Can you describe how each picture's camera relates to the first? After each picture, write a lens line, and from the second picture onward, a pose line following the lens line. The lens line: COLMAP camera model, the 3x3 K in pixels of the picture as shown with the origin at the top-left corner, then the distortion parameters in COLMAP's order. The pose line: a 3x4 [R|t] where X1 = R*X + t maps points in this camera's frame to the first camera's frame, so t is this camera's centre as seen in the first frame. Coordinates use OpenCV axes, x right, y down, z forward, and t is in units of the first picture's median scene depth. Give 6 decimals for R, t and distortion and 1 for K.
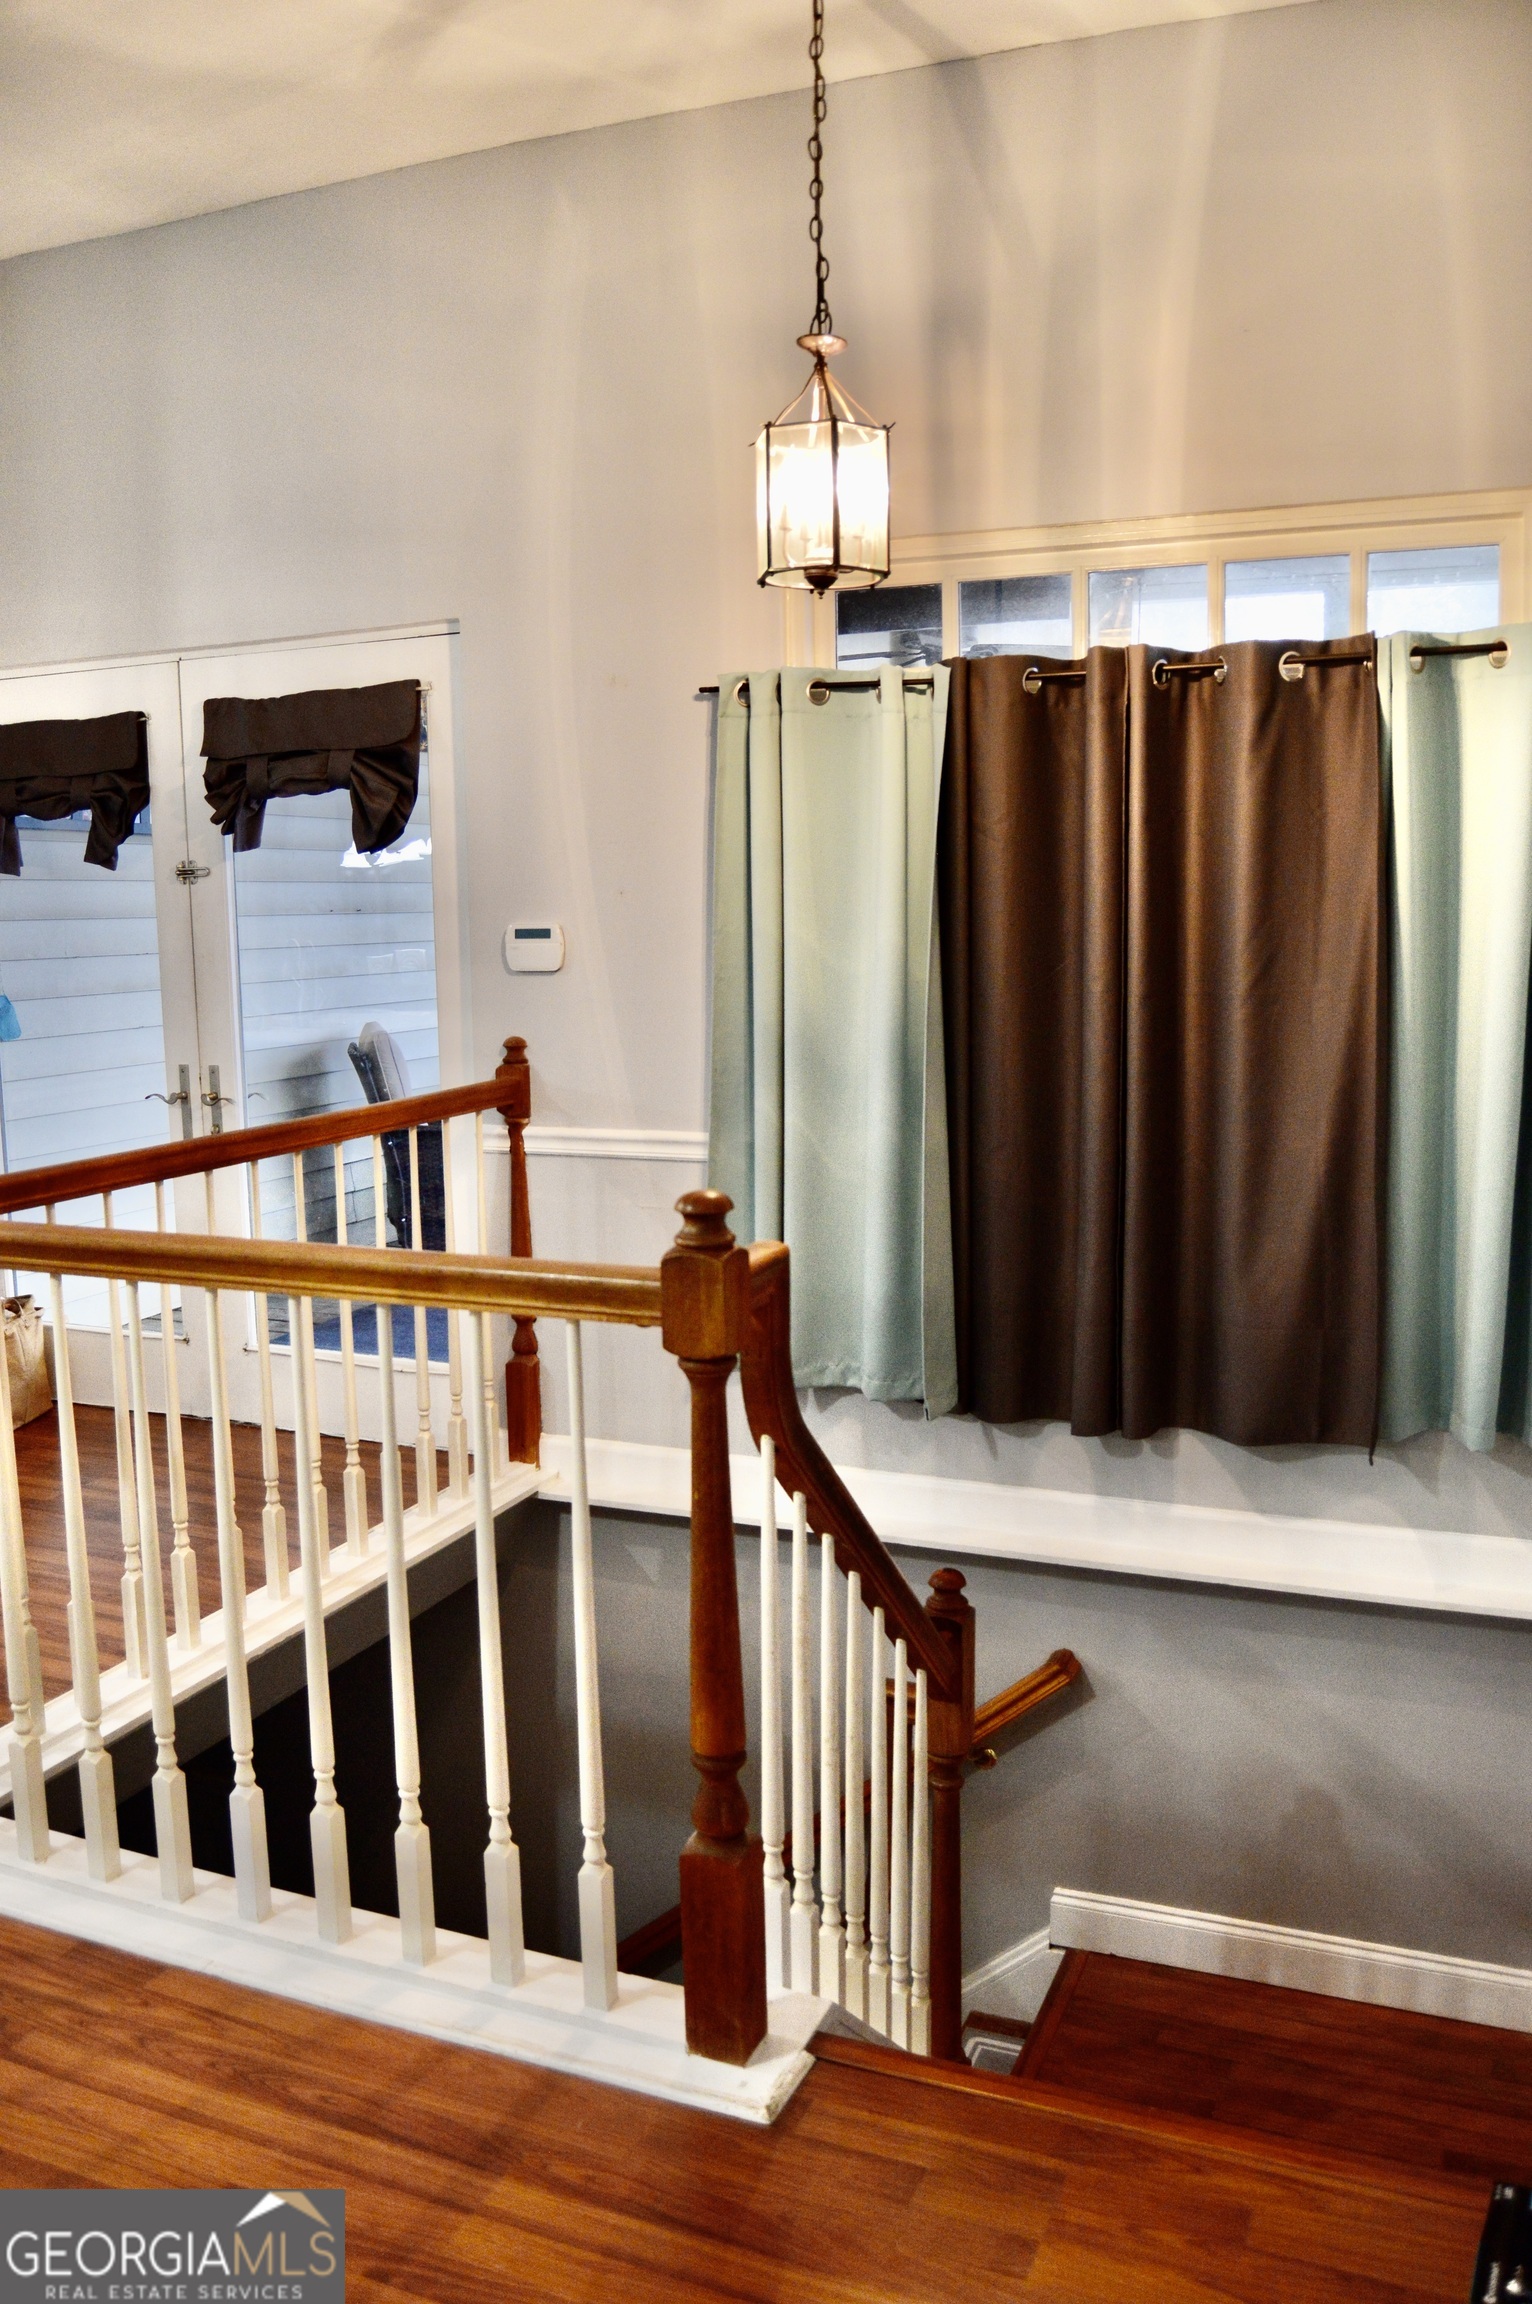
lens RADIAL K [[1831.8, 0, 766.0], [0, 1831.8, 1152.0], [0, 0, 1]] dist [-0.100763, 0.048747]
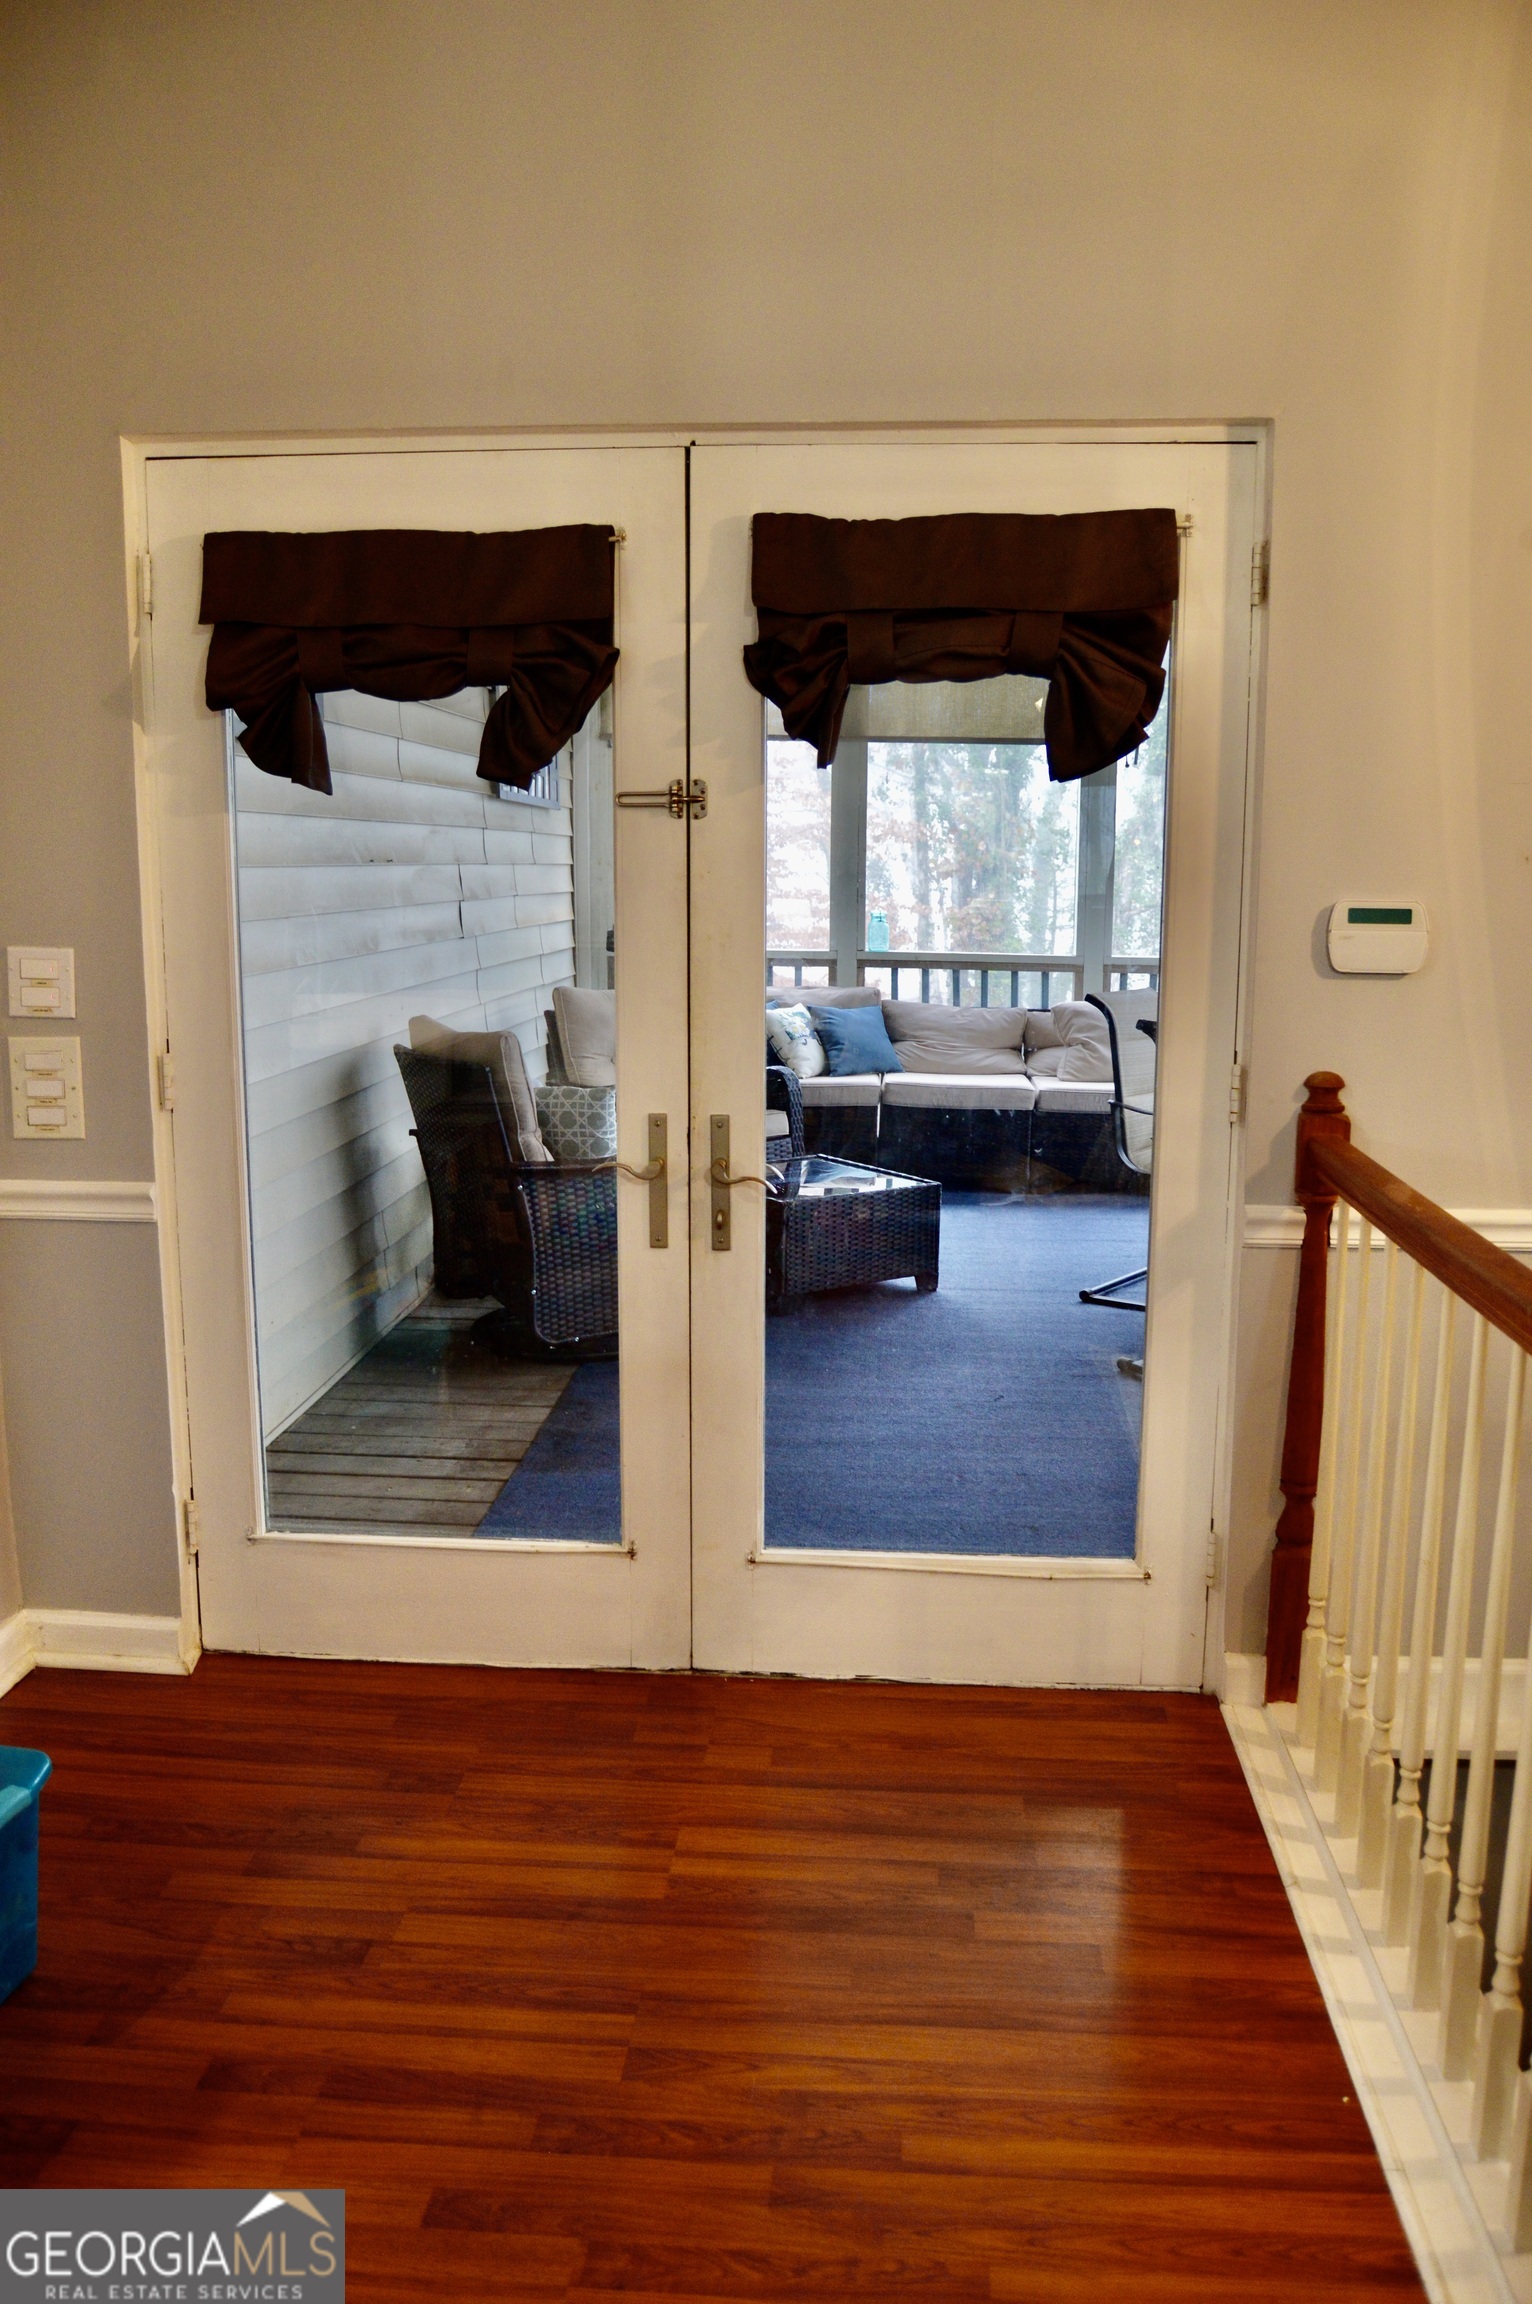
lens RADIAL K [[1831.8, 0, 766.0], [0, 1831.8, 1152.0], [0, 0, 1]] dist [-0.100763, 0.048747]
pose [[0.946542, -0.033143, 0.320874, -0.538809], [0.024834, 0.999243, 0.029954, -0.058979], [-0.321624, -0.020384, 0.946648, 0.448296]]
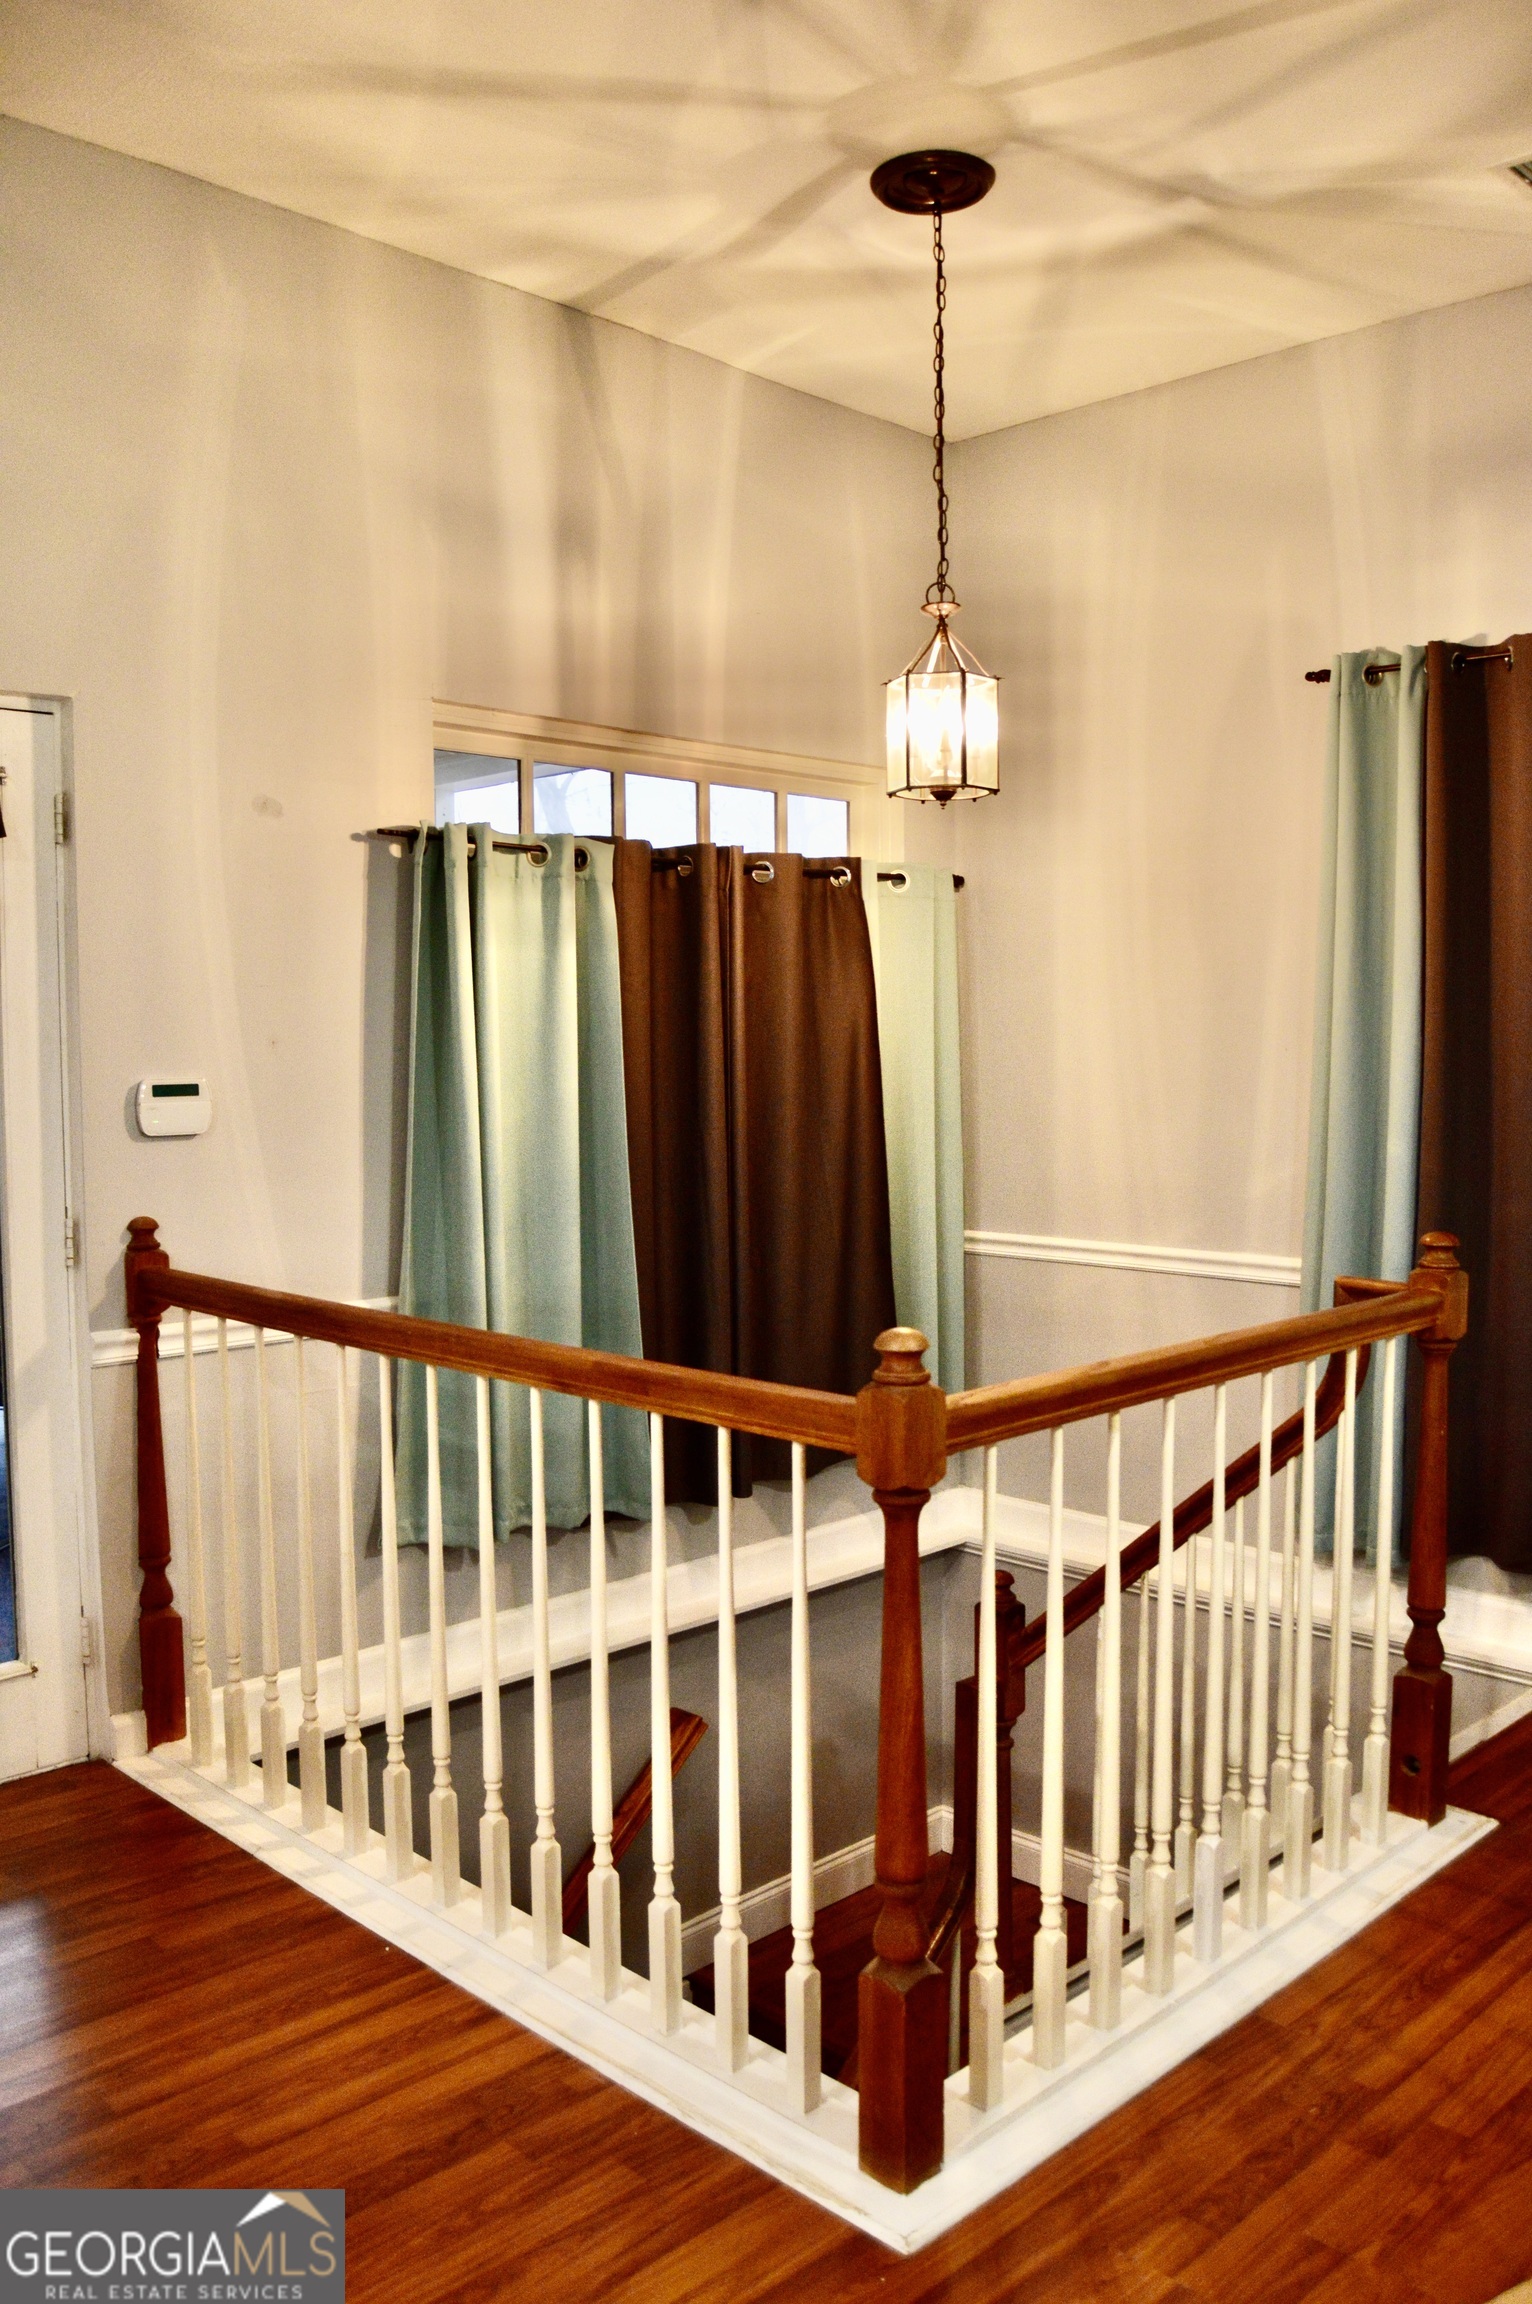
lens RADIAL K [[1831.8, 0, 766.0], [0, 1831.8, 1152.0], [0, 0, 1]] dist [-0.100763, 0.048747]
pose [[0.375730, -0.044205, 0.925674, -0.780984], [0.128194, 0.991738, -0.004674, -0.052493], [-0.917820, 0.120422, 0.378292, 0.437051]]
